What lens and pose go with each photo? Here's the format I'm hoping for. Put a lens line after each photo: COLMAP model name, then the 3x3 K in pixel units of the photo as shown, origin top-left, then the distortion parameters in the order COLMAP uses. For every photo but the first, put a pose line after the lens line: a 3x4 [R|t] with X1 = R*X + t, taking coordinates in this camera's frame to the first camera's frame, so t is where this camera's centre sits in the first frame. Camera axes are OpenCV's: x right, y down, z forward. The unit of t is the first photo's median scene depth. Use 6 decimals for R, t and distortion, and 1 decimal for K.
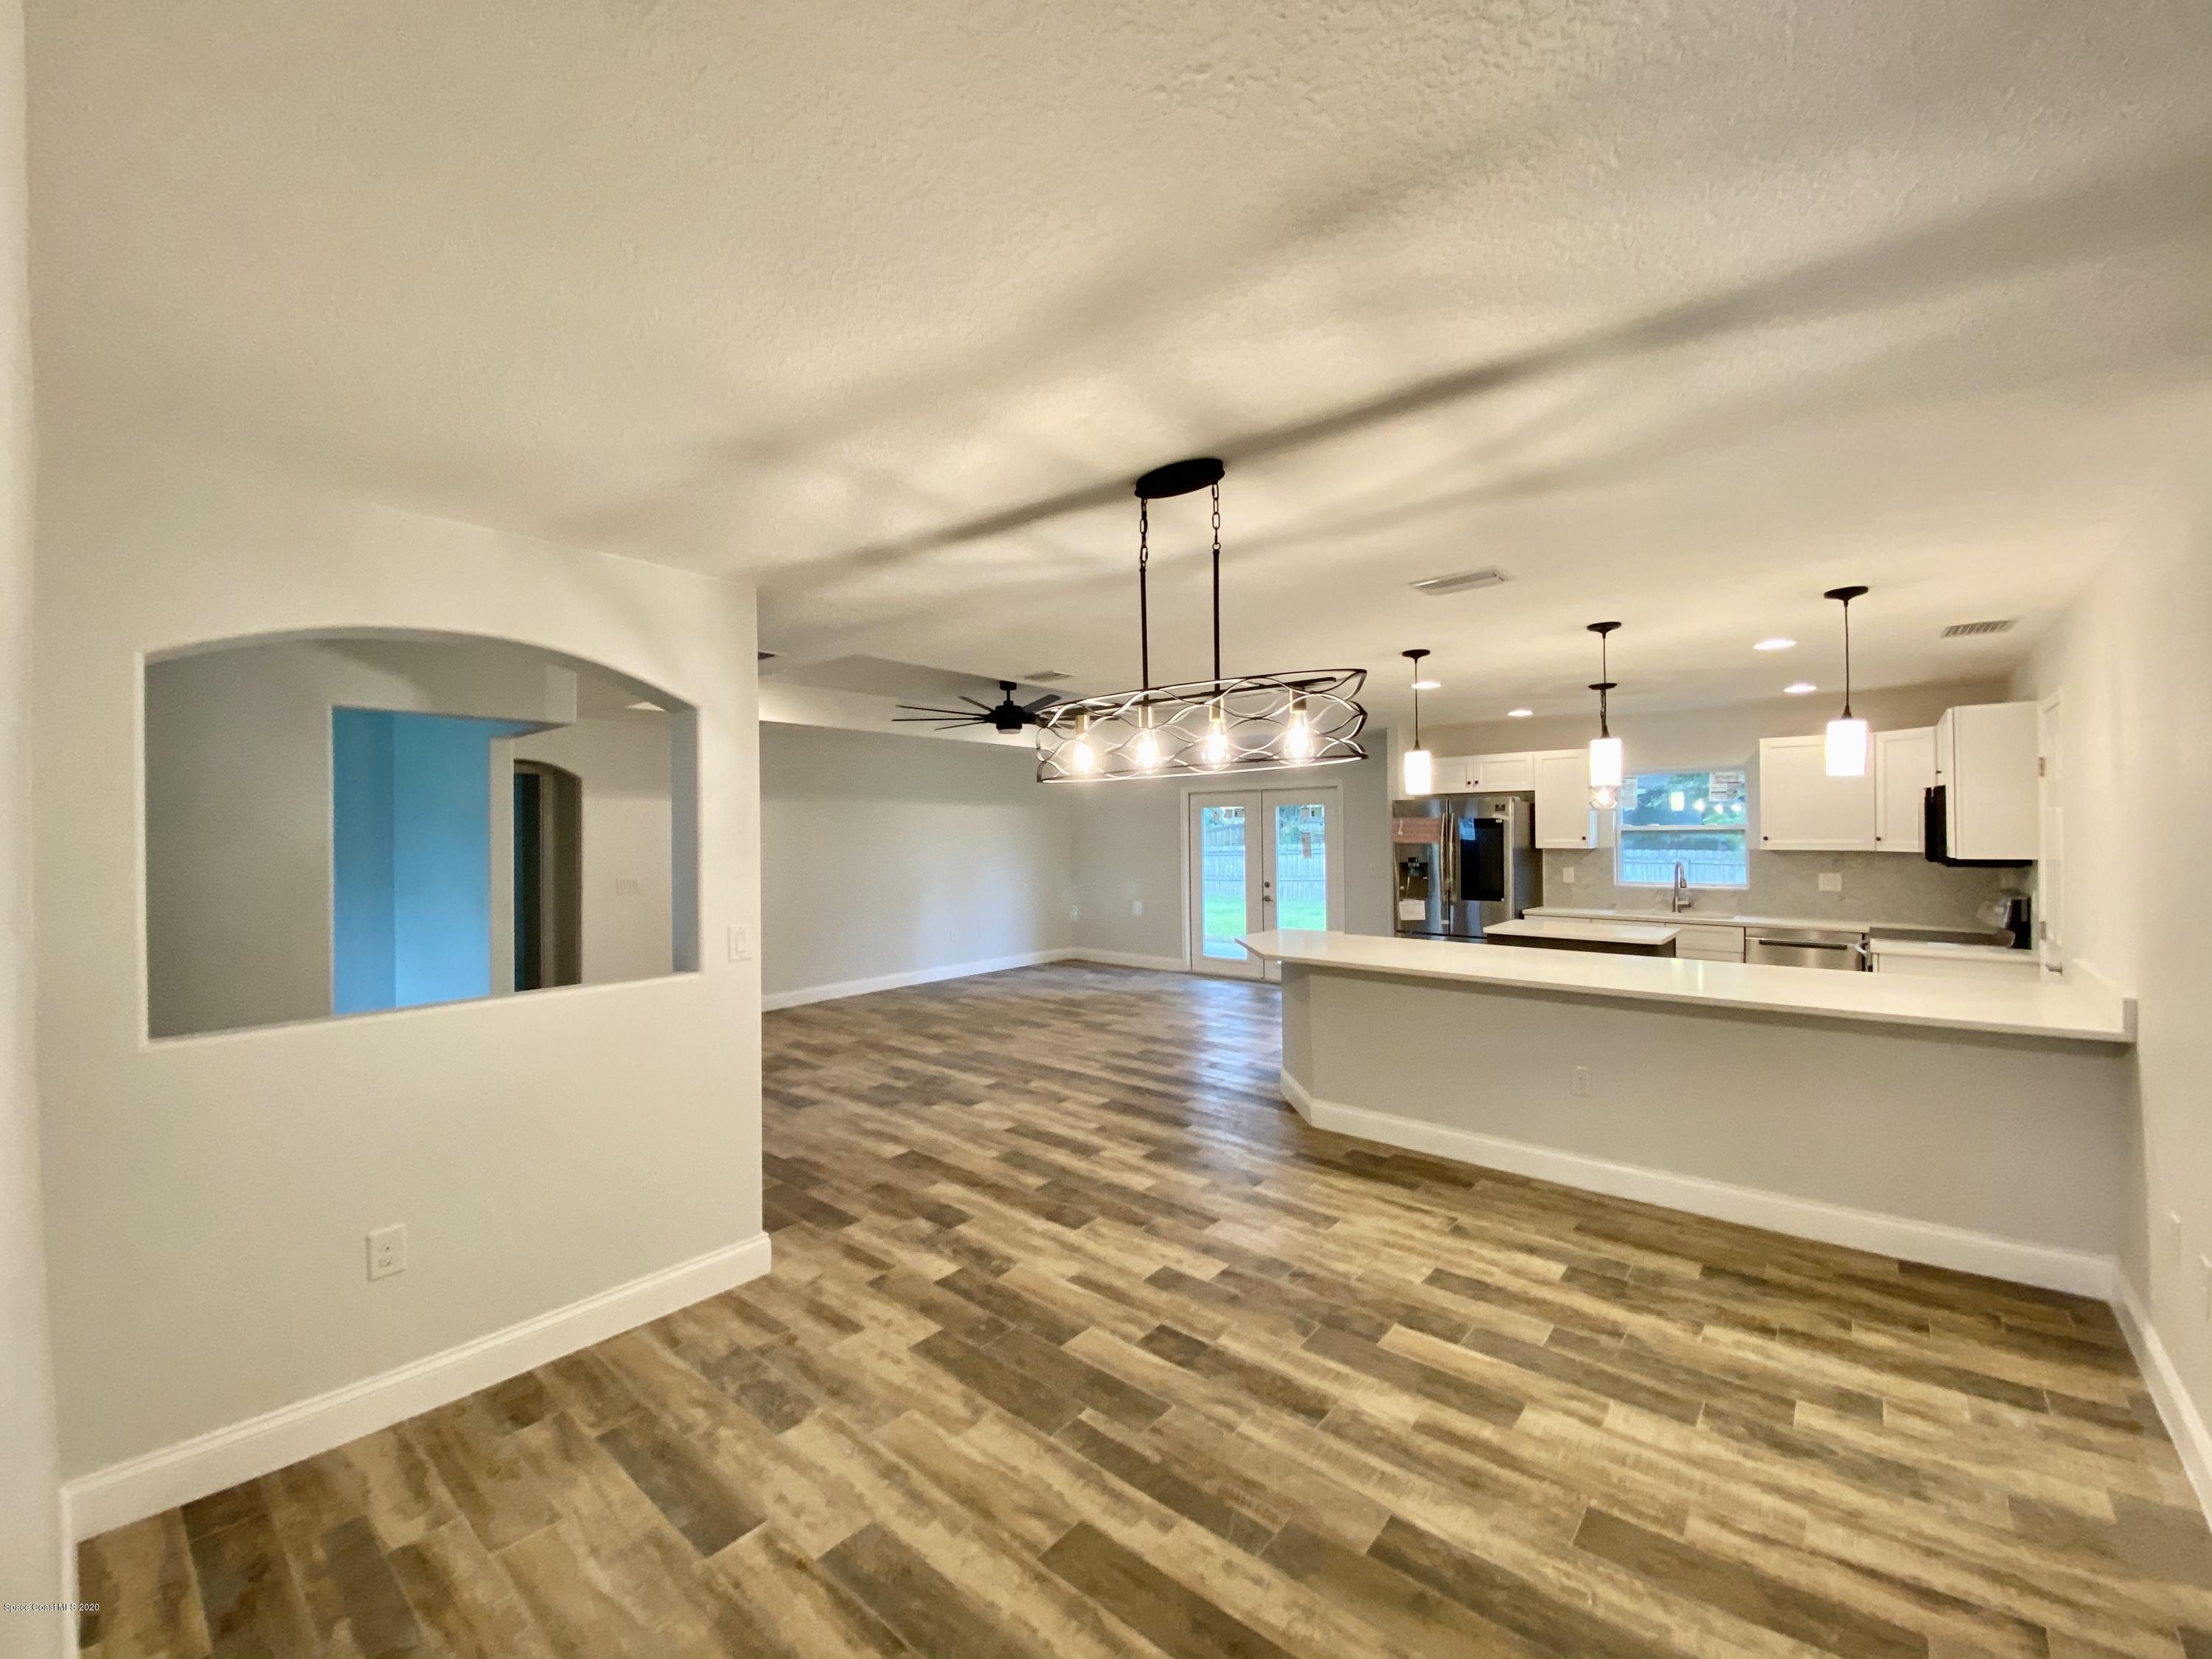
lens RADIAL K [[887.3, 0, 1108.0], [0, 887.3, 832.0], [0, 0, 1]] dist [0.020676, -0.019404]
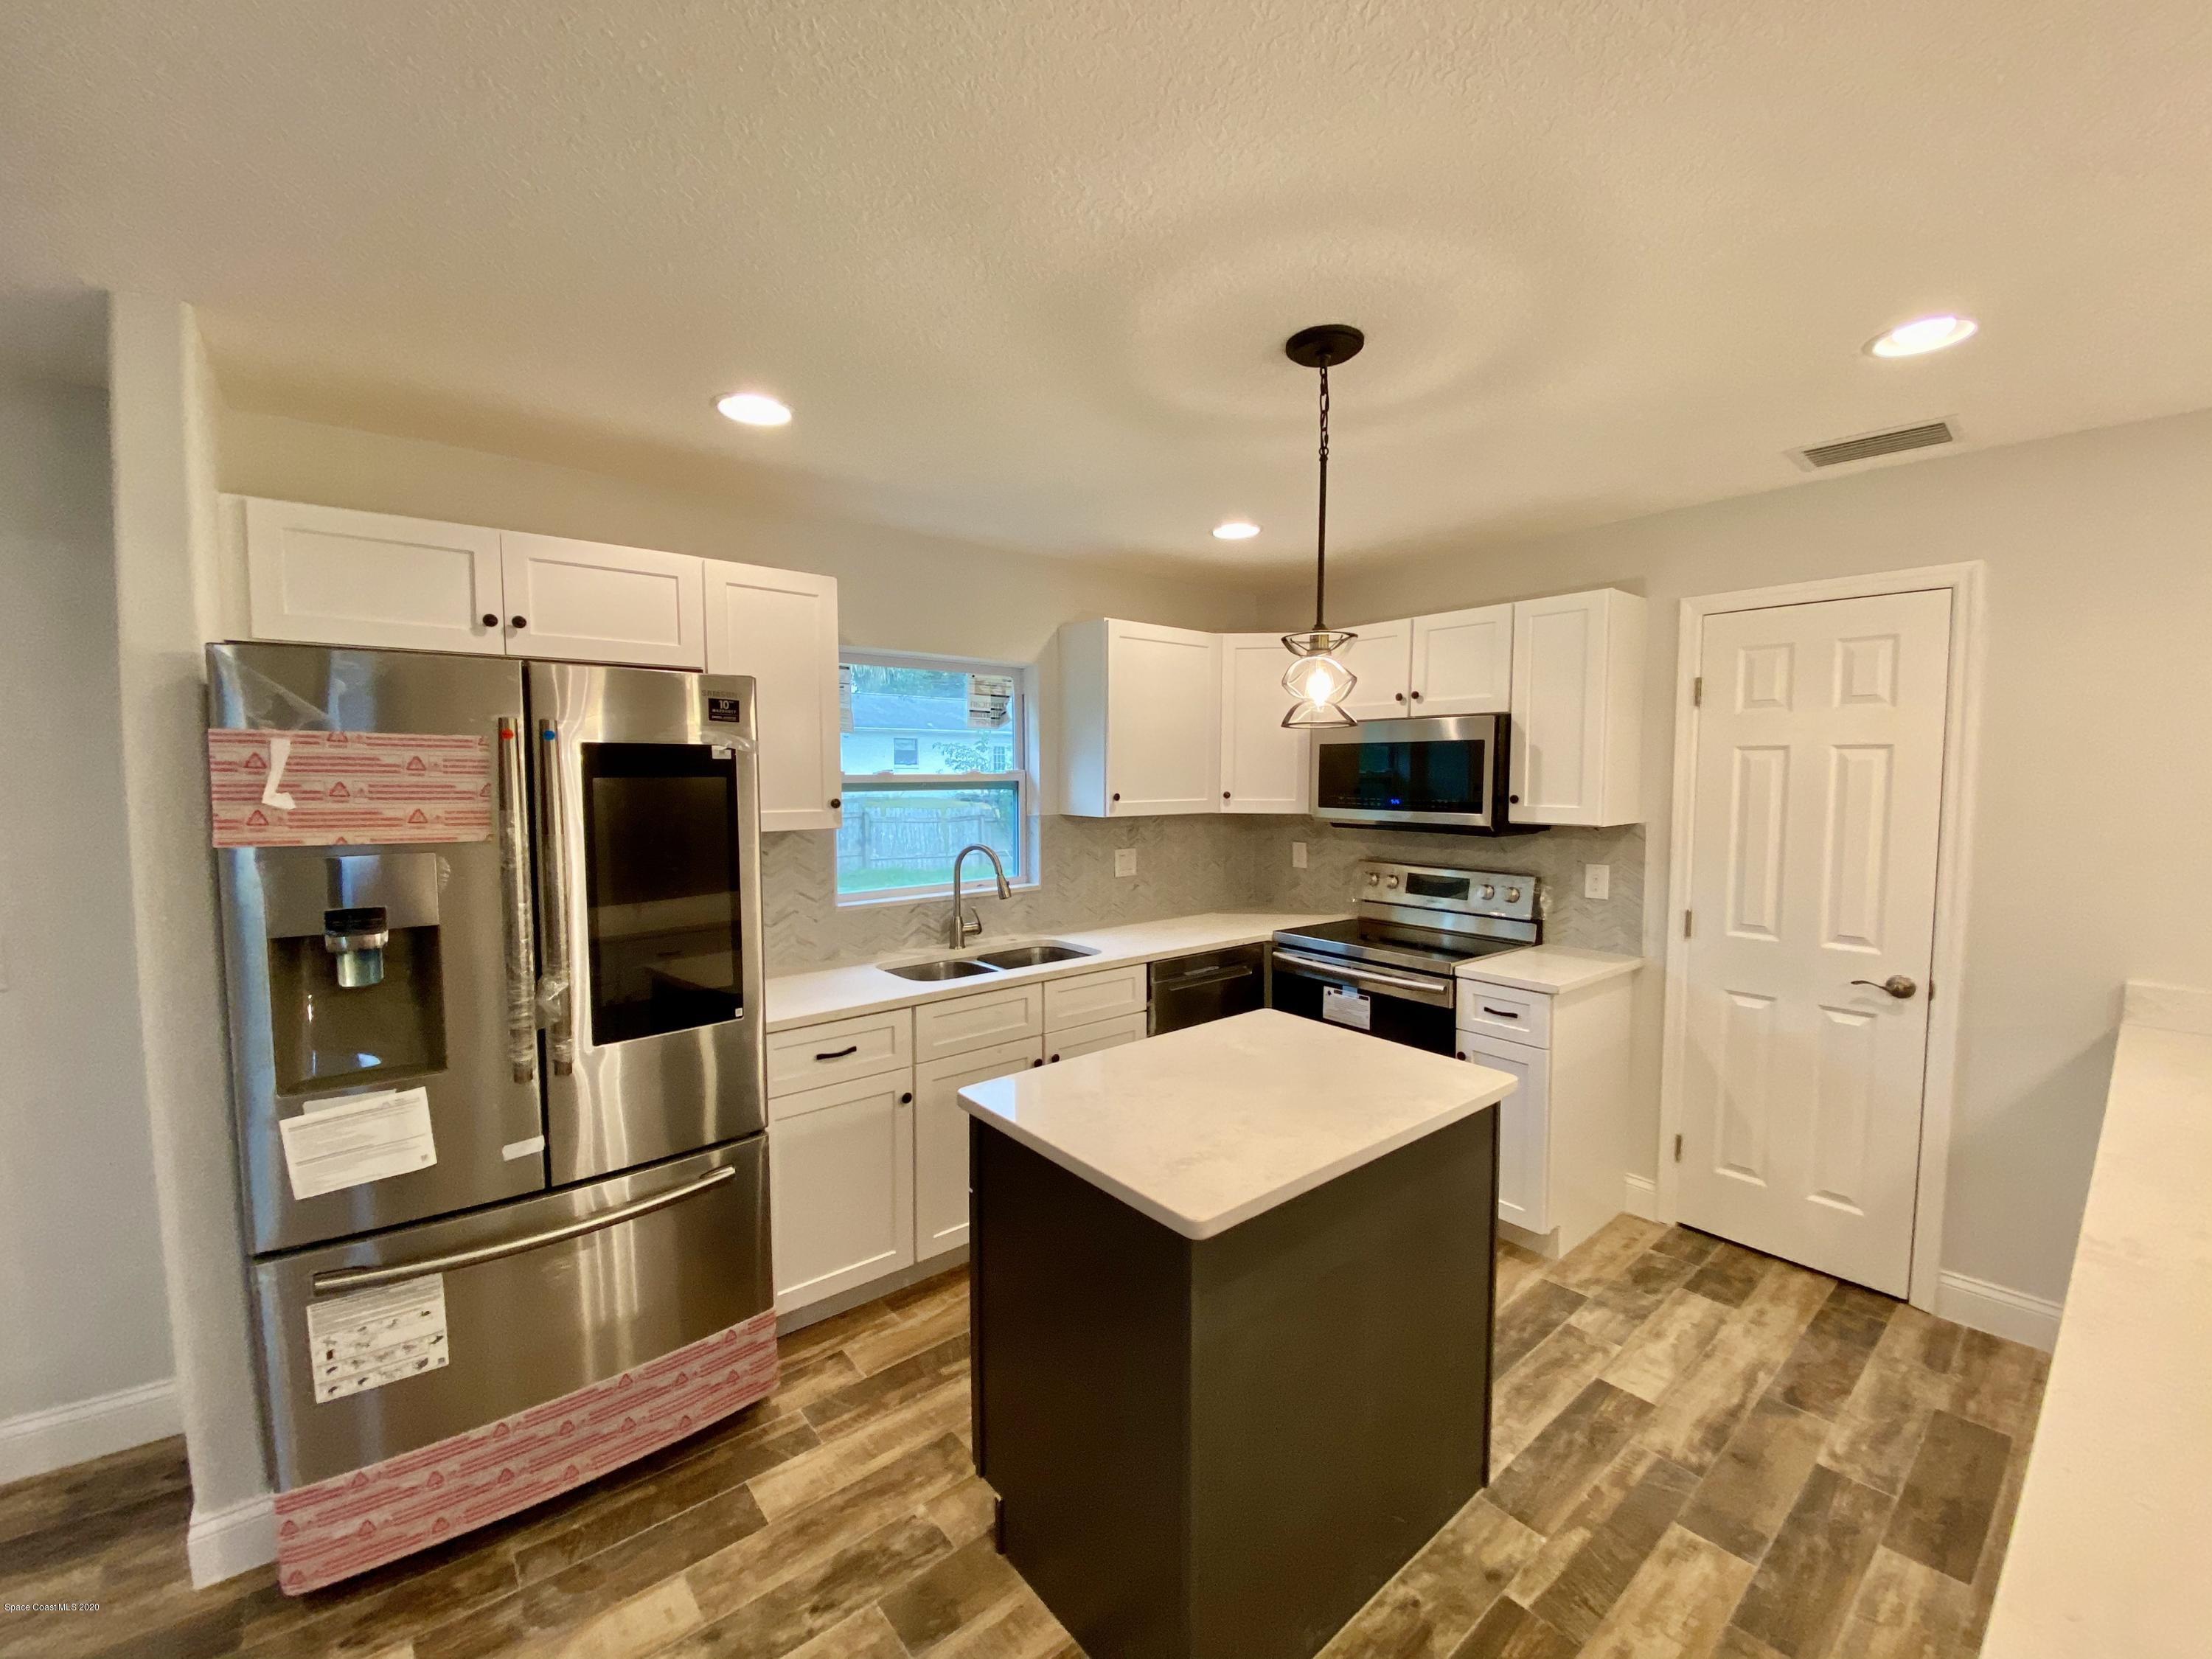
lens RADIAL K [[894.2, 0, 1106.0], [0, 894.2, 829.5], [0, 0, 1]] dist [0.018626, -0.019182]
pose [[0.178023, -0.055793, 0.982443, 0.286597], [0.001701, 0.998407, 0.056391, -0.007232], [-0.984025, -0.008368, 0.177835, 1.420223]]
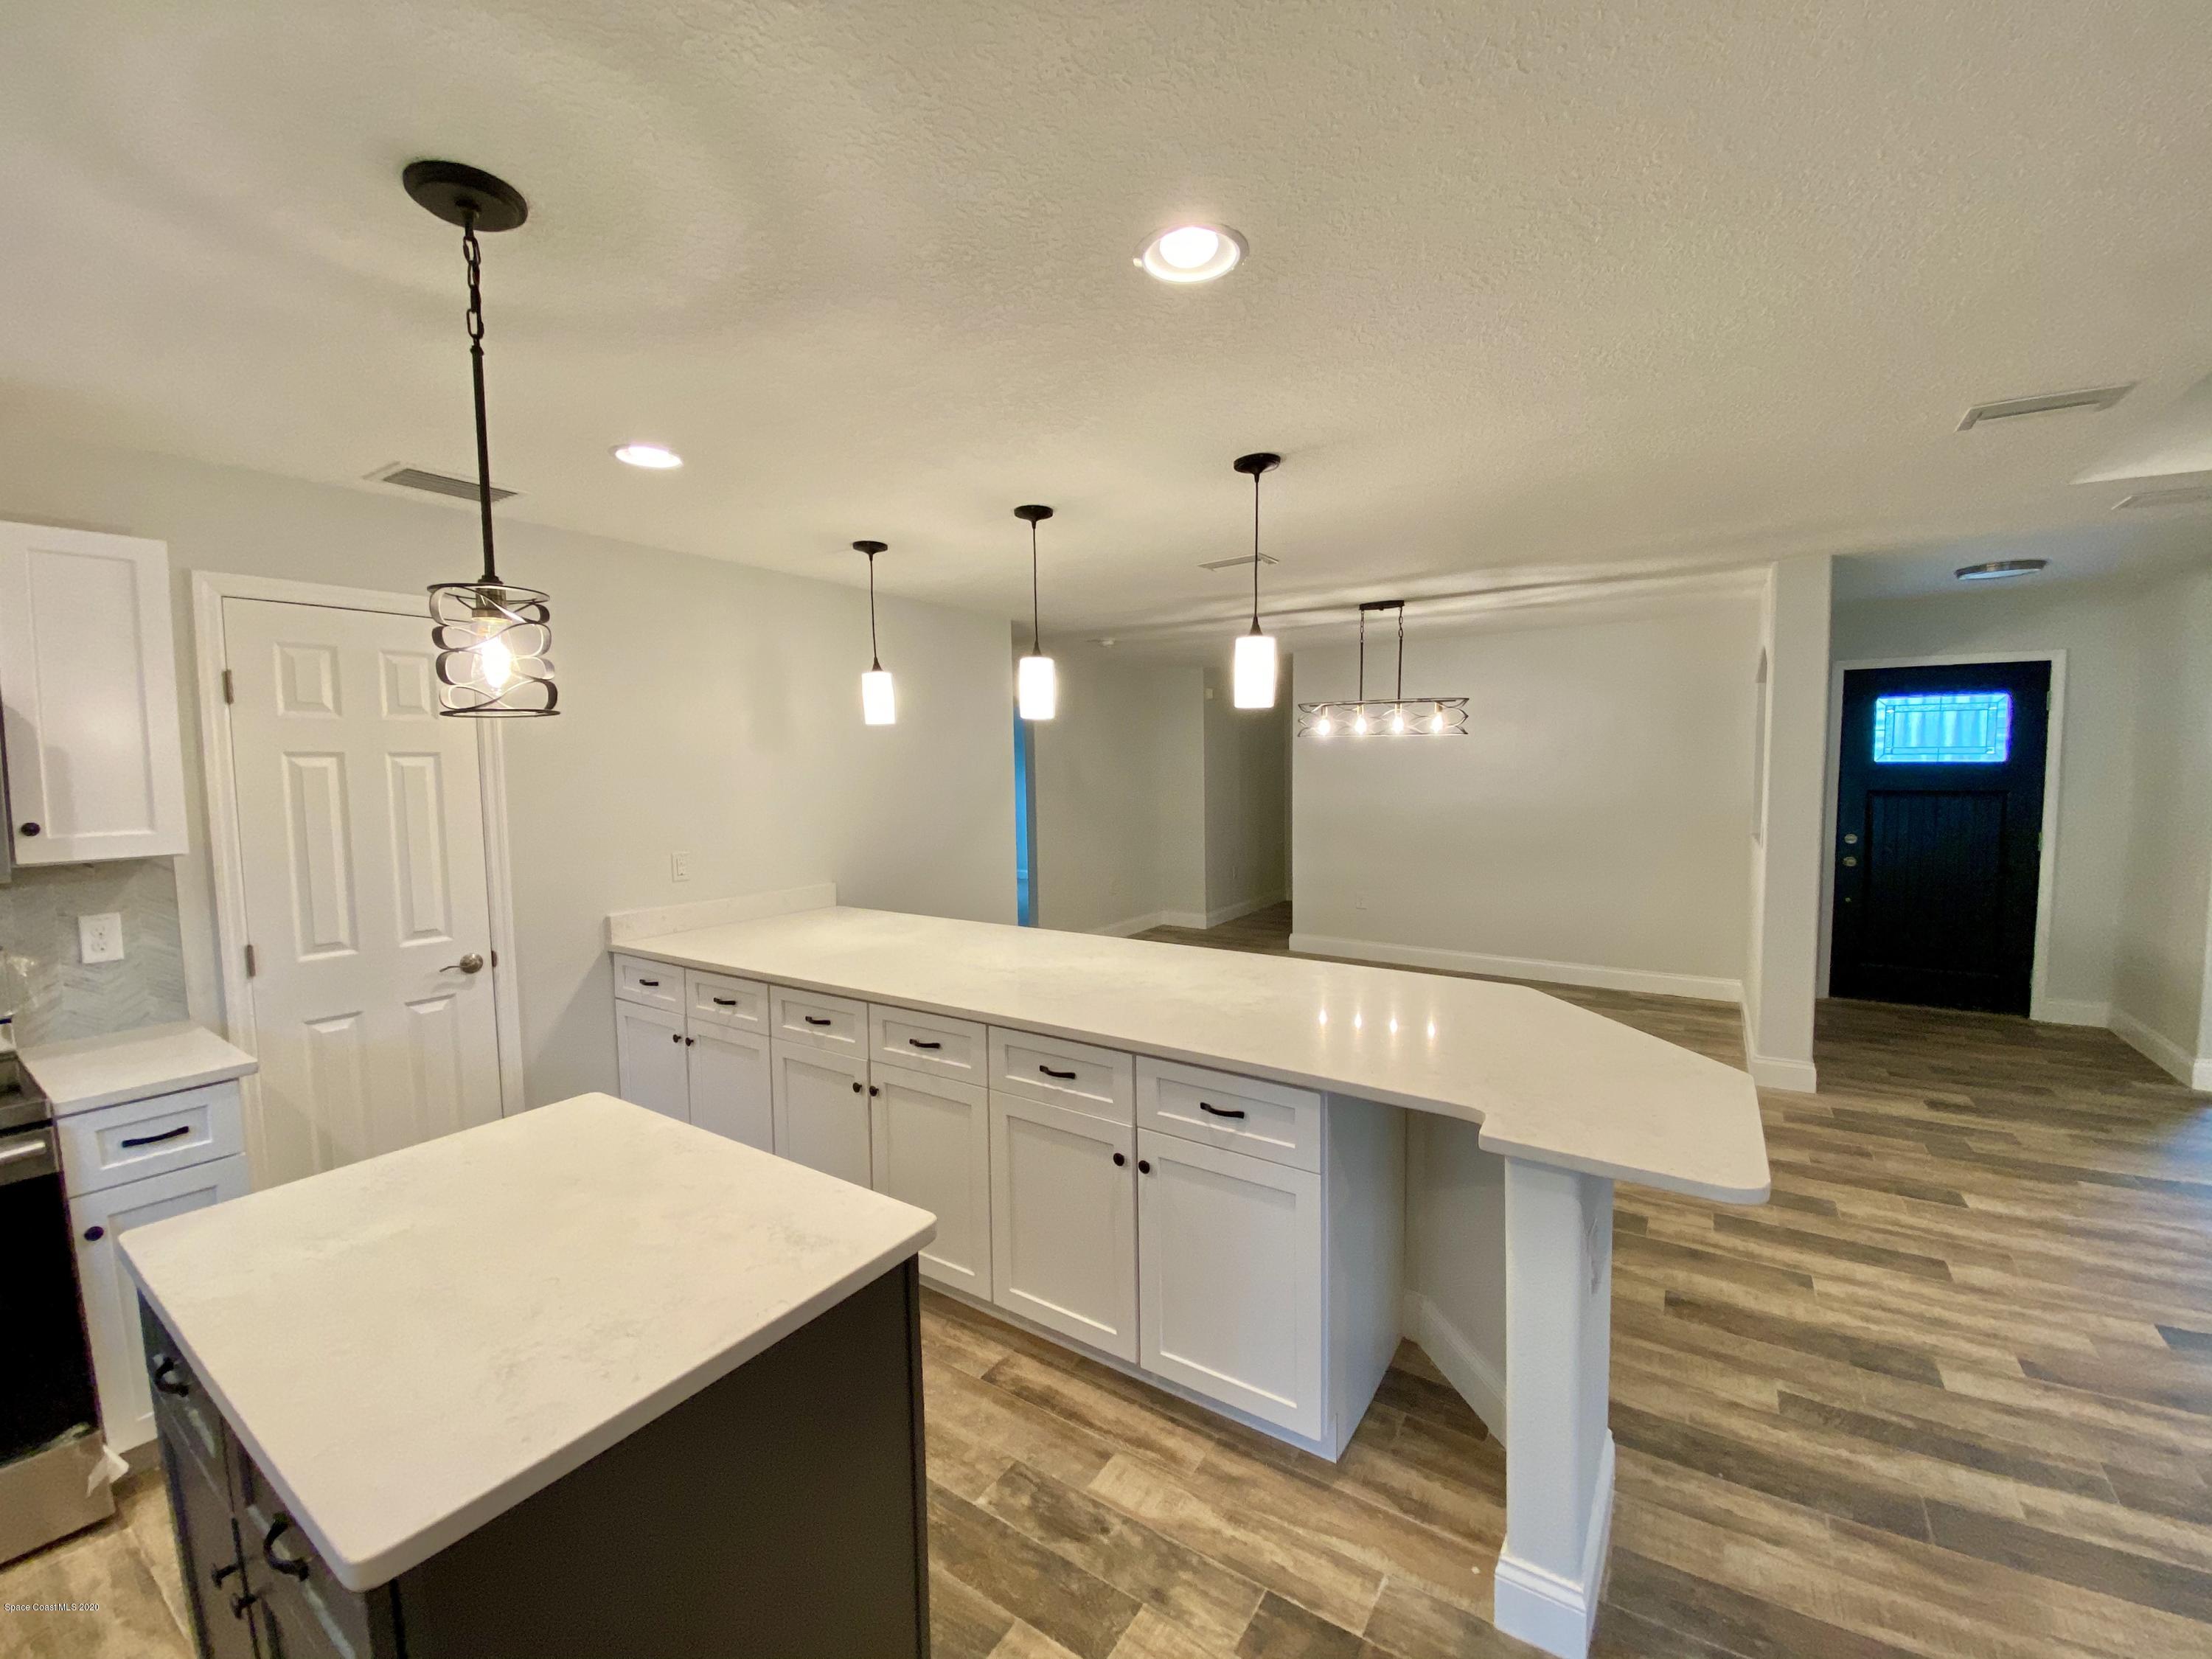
lens RADIAL K [[894.2, 0, 1106.0], [0, 894.2, 829.5], [0, 0, 1]] dist [0.018626, -0.019182]
pose [[-0.993251, 0.033298, -0.111104, 0.579401], [0.024835, 0.996745, 0.076704, -0.011589], [0.113296, 0.073427, -0.990844, 1.770165]]
